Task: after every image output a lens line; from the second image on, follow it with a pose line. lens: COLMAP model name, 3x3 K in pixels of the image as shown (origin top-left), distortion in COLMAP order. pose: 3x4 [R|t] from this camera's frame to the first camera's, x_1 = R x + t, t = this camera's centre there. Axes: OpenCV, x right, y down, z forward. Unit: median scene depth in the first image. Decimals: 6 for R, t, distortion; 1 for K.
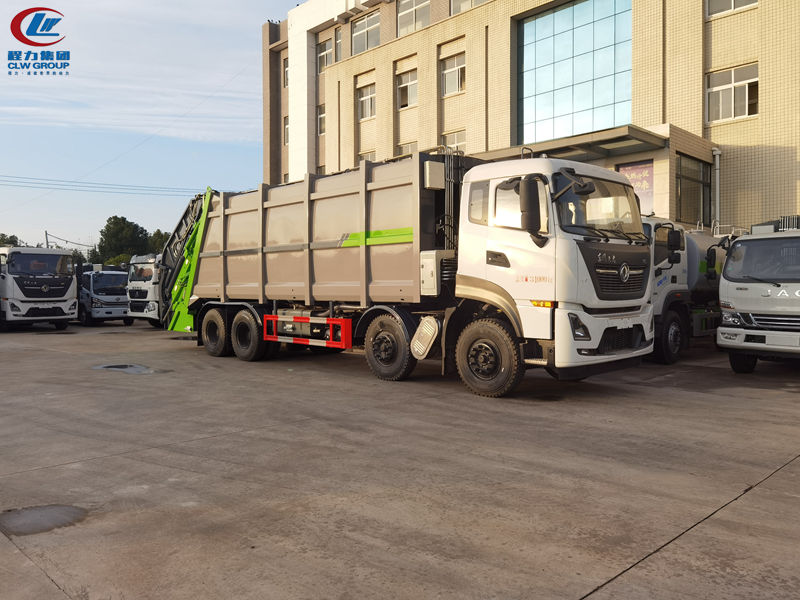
lens RADIAL K [[635.1, 0, 399.7], [0, 635.1, 297.1], [0, 0, 1]] dist [0.009491, 0.008528]
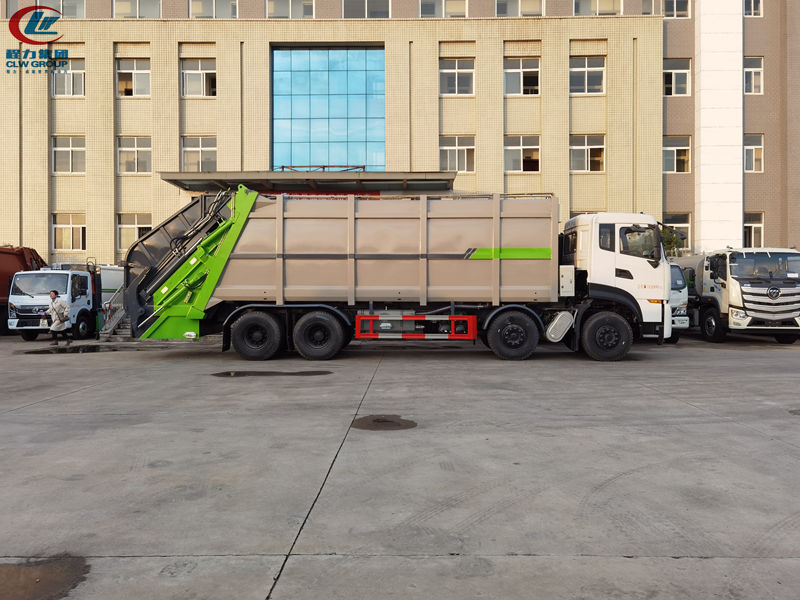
lens RADIAL K [[635.1, 0, 401.5], [0, 635.1, 297.0], [0, 0, 1]] dist [0.009491, 0.008528]
pose [[0.708829, 0.000541, 0.705380, -1.051371], [0.006318, 0.999955, -0.007116, 0.005160], [-0.705352, 0.009501, 0.708794, 0.202482]]
